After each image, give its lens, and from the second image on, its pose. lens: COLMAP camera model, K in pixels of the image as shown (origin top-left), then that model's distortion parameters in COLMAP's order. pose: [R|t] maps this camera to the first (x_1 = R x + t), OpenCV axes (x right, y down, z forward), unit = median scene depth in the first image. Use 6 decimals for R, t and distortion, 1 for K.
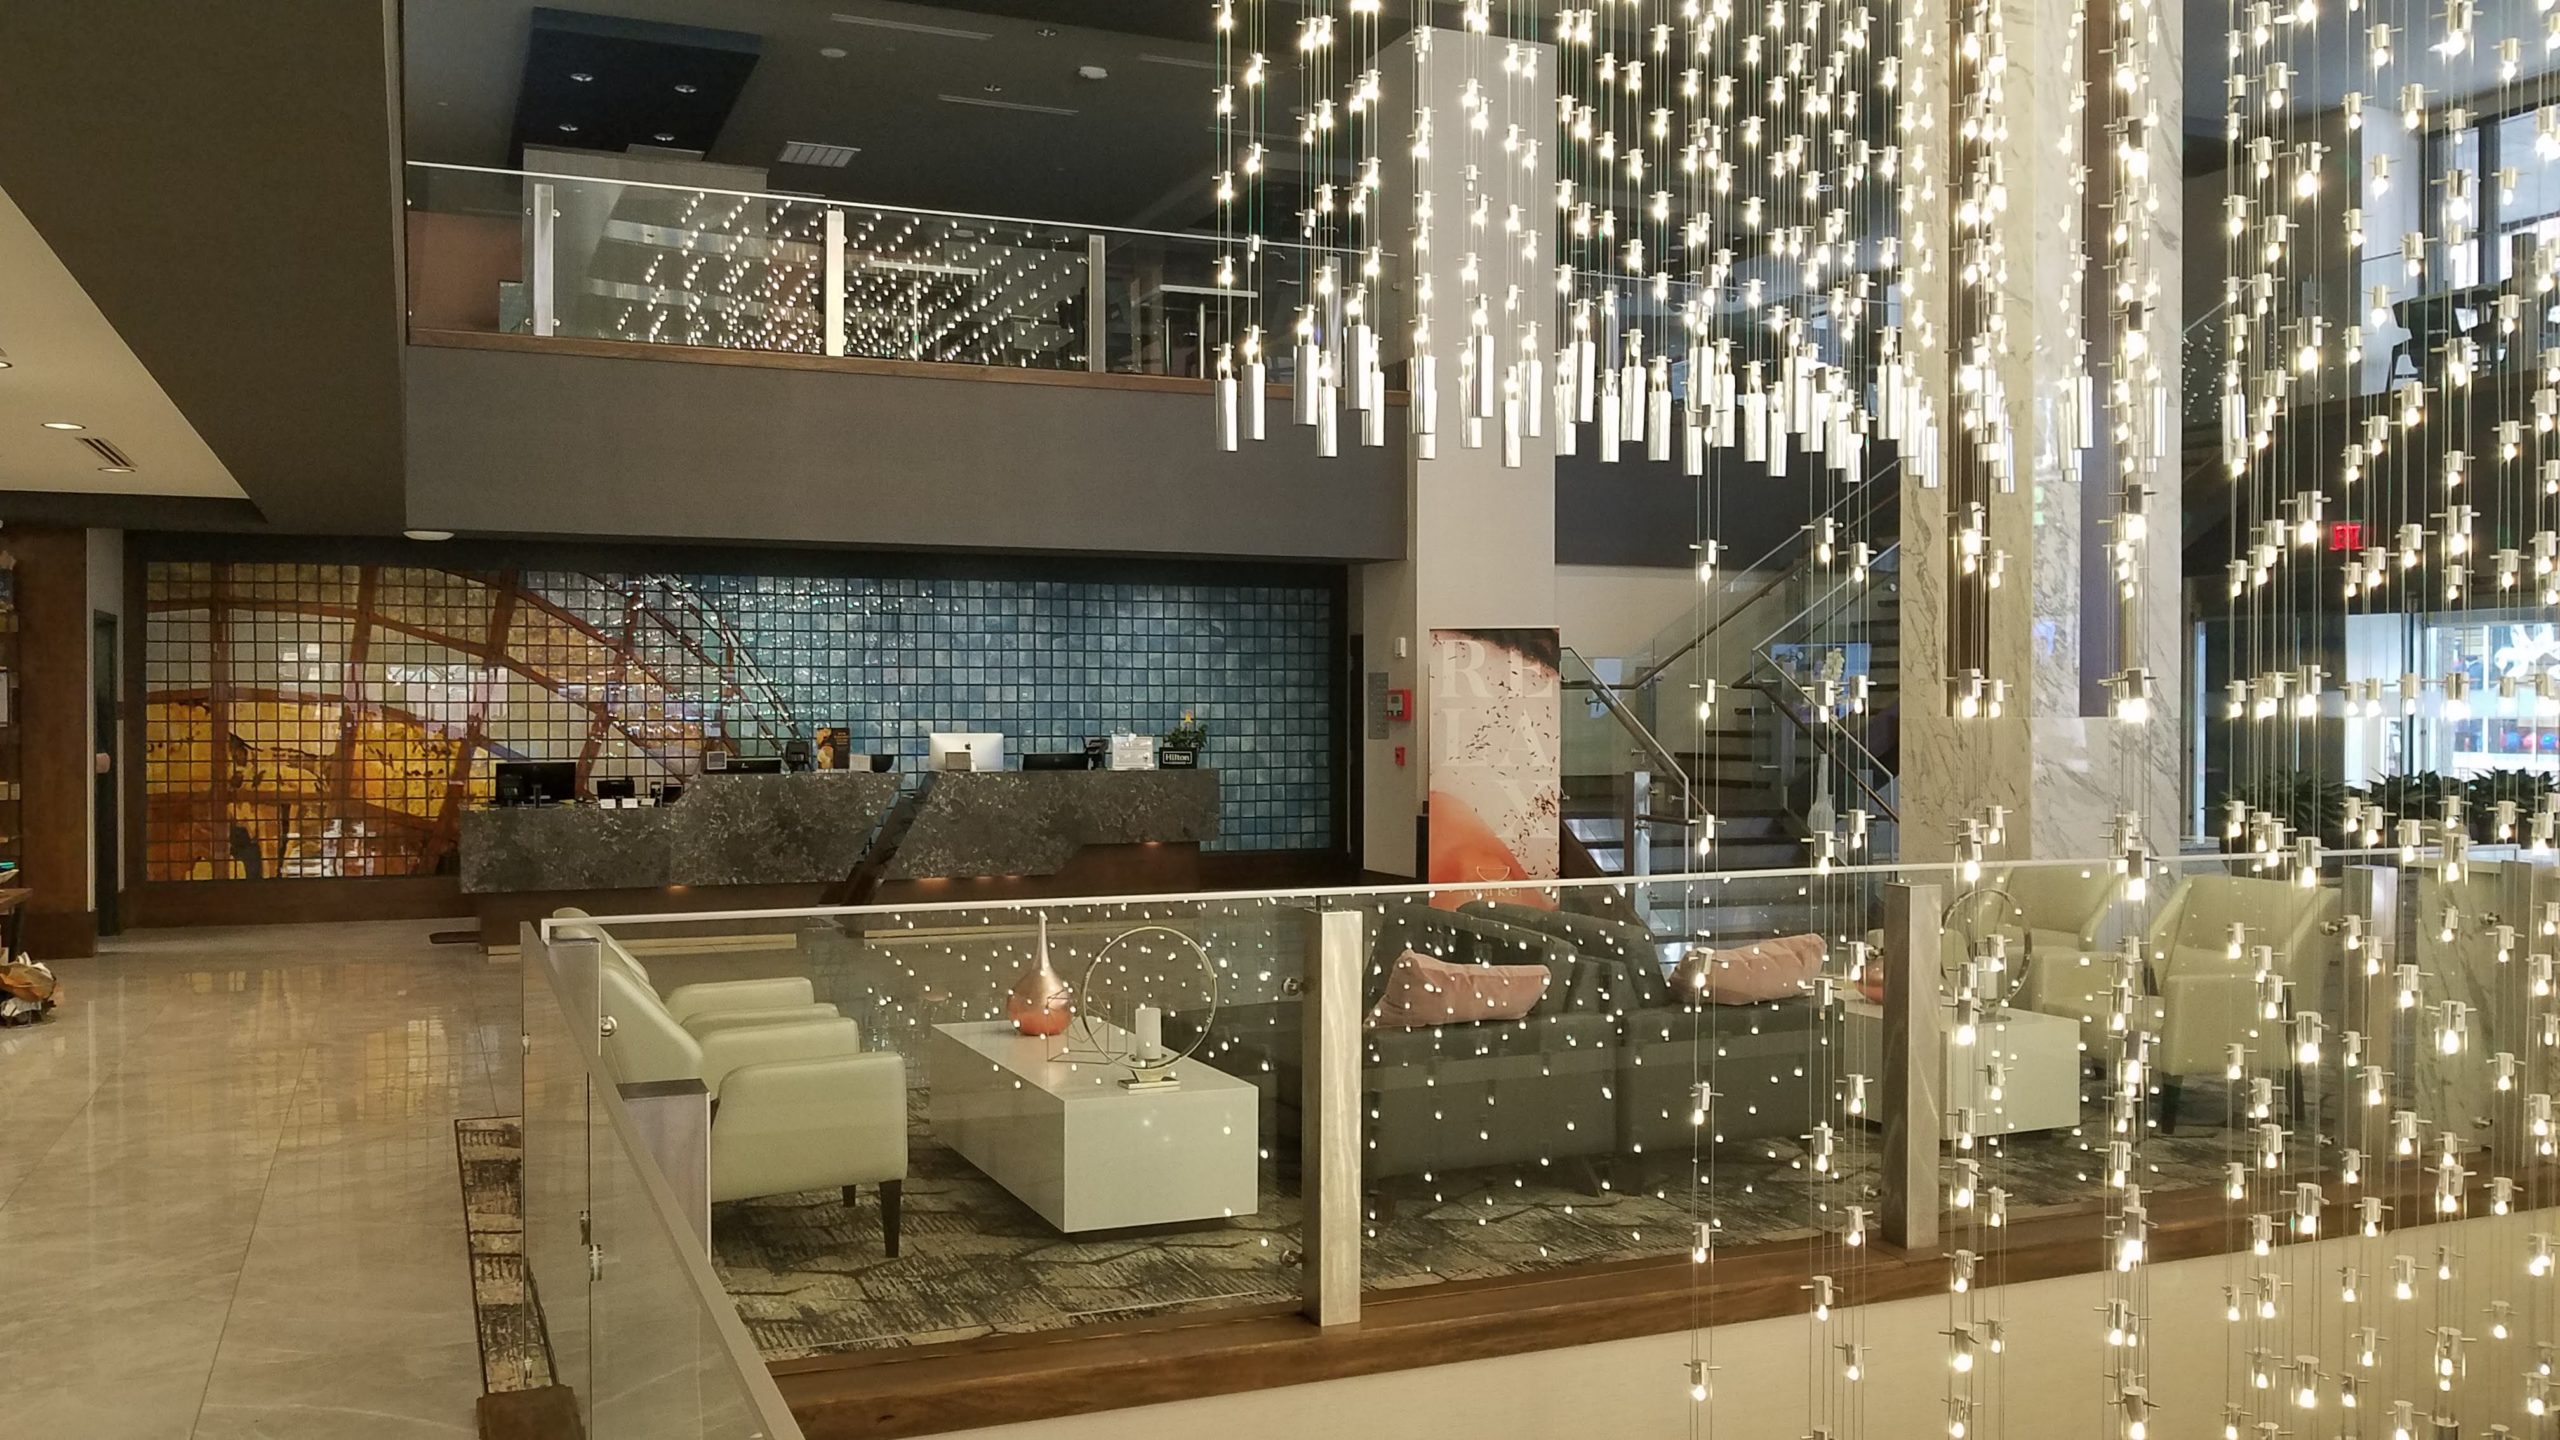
lens RADIAL K [[2033.1, 0, 1282.3], [0, 2033.1, 708.8], [0, 0, 1]] dist [-0.002618, -0.003922]
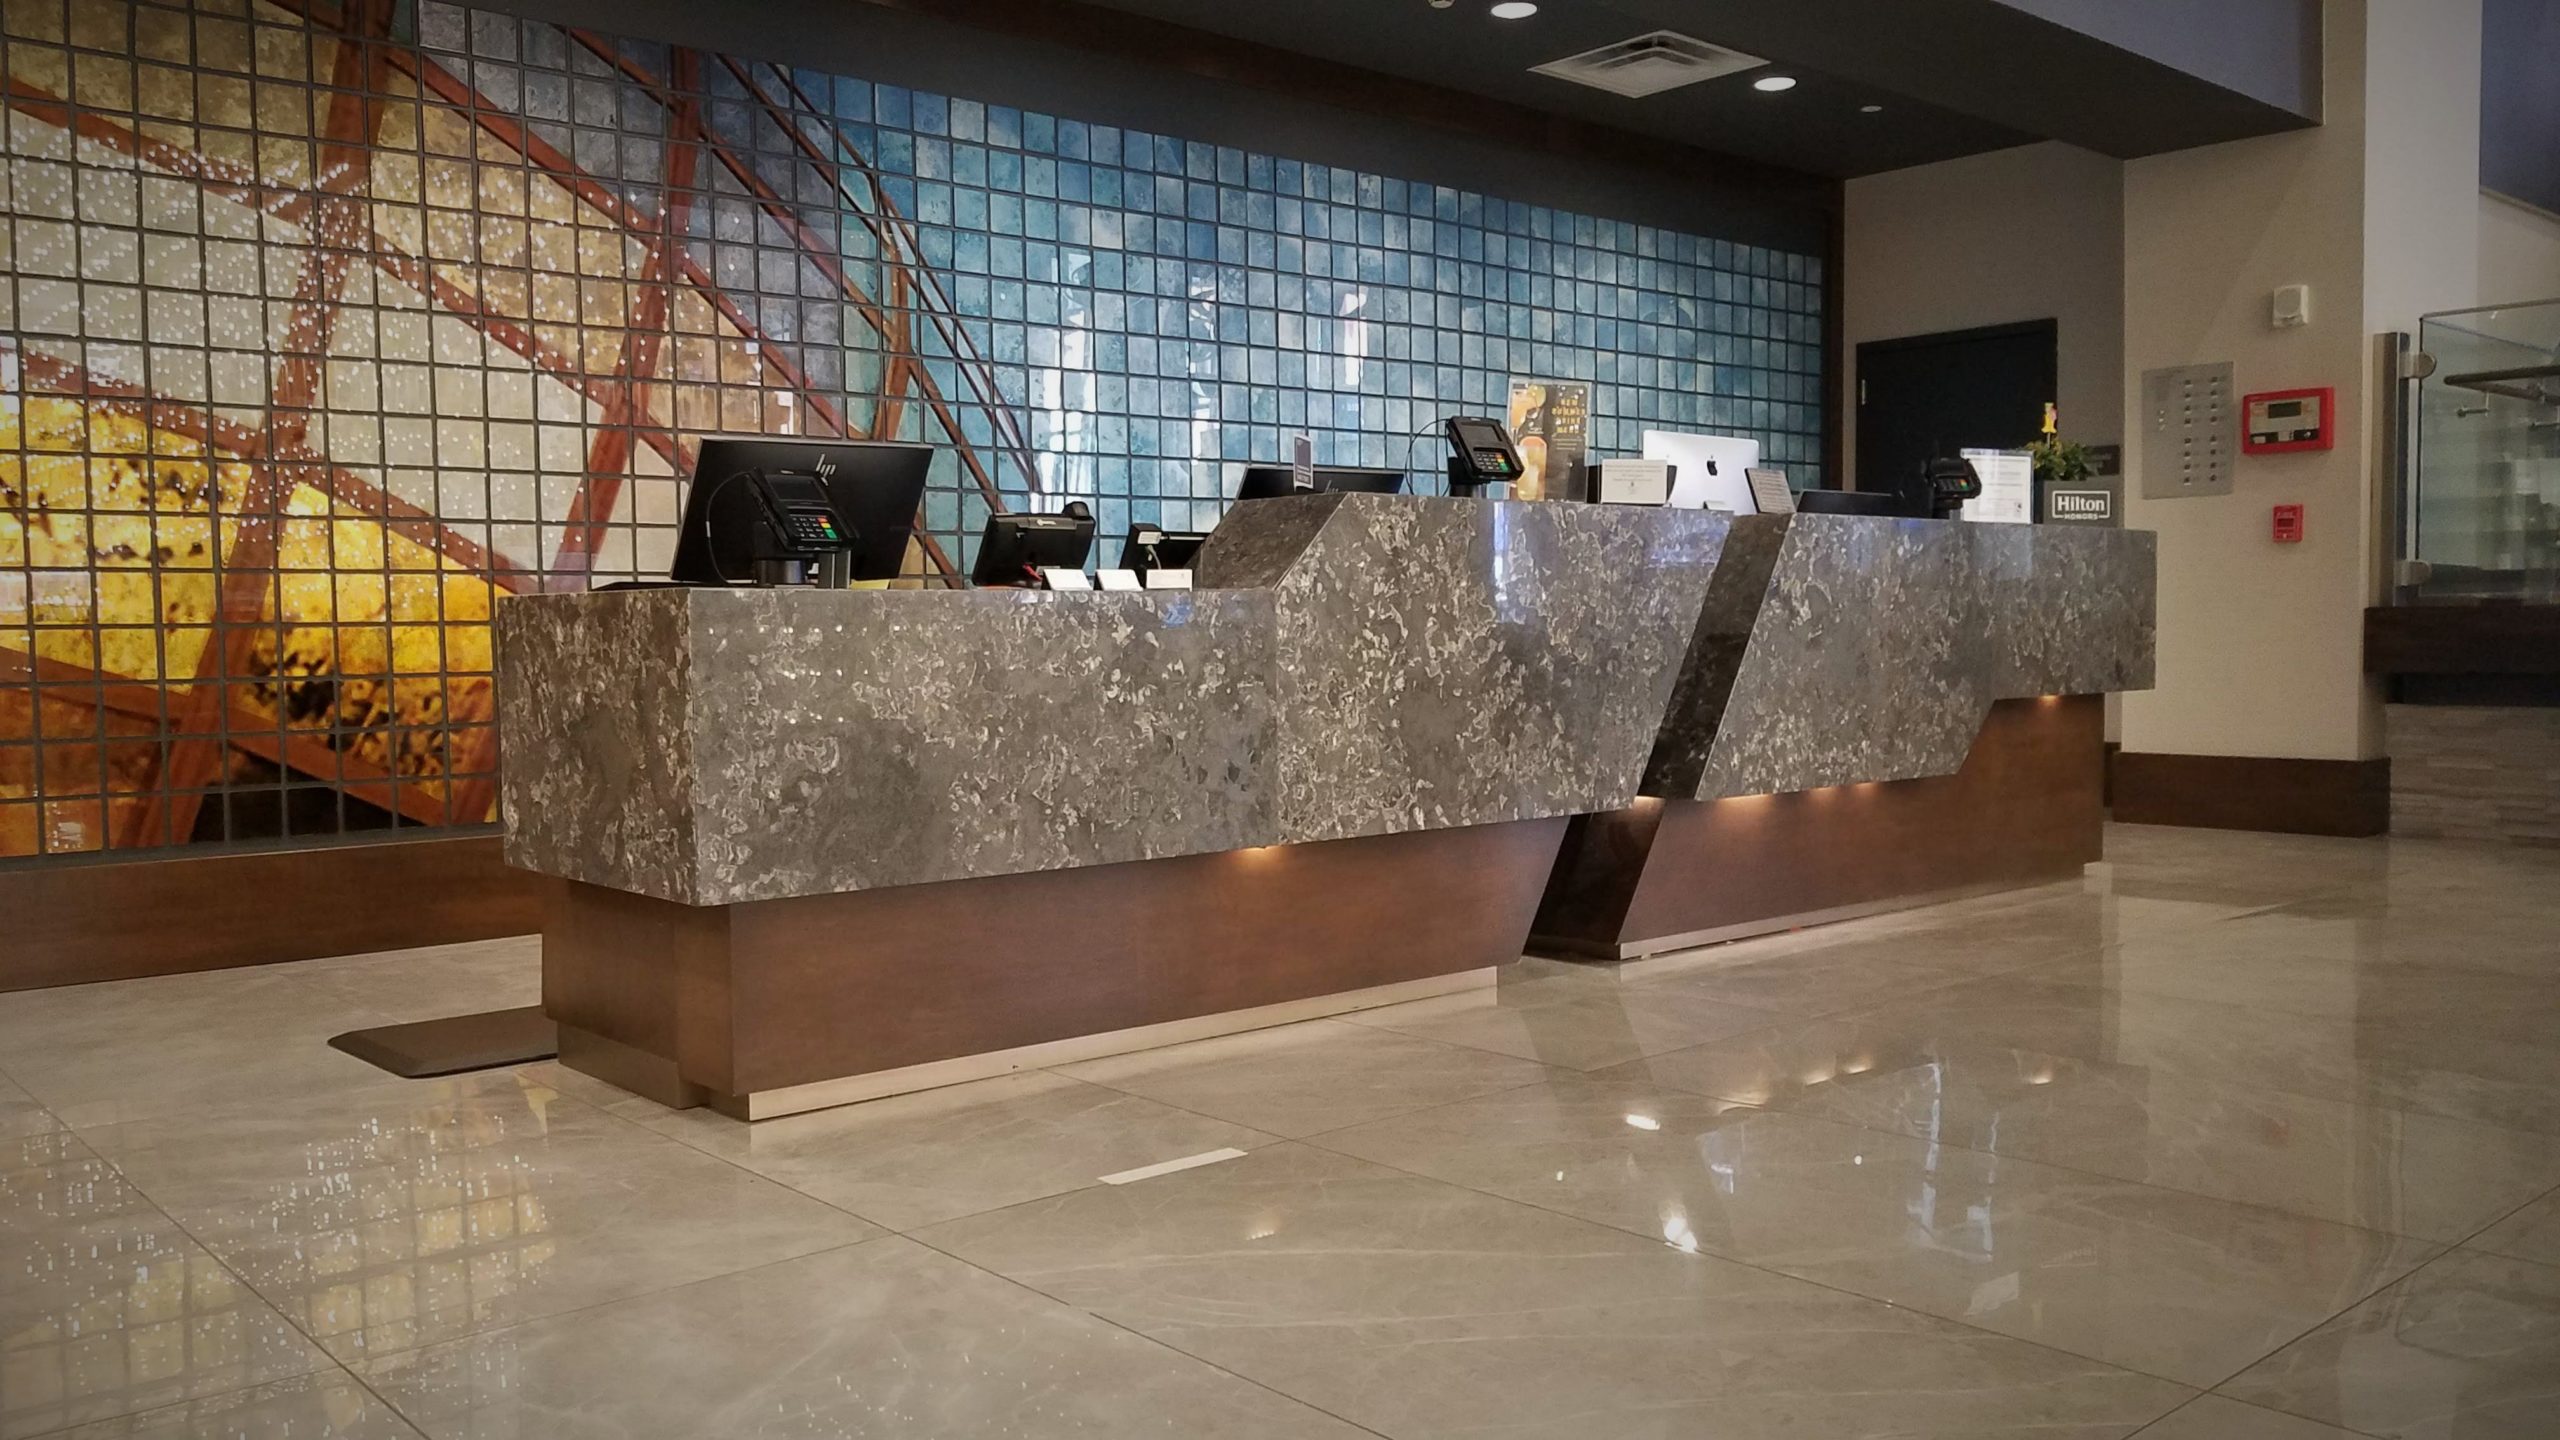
lens RADIAL K [[2033.1, 0, 1278.6], [0, 2033.1, 738.8], [0, 0, 1]] dist [-0.002618, -0.003922]
pose [[0.951870, -0.029925, 0.305037, -0.337816], [0.014026, 0.998433, 0.054180, 0.046025], [-0.306180, -0.047294, 0.950798, 0.599289]]
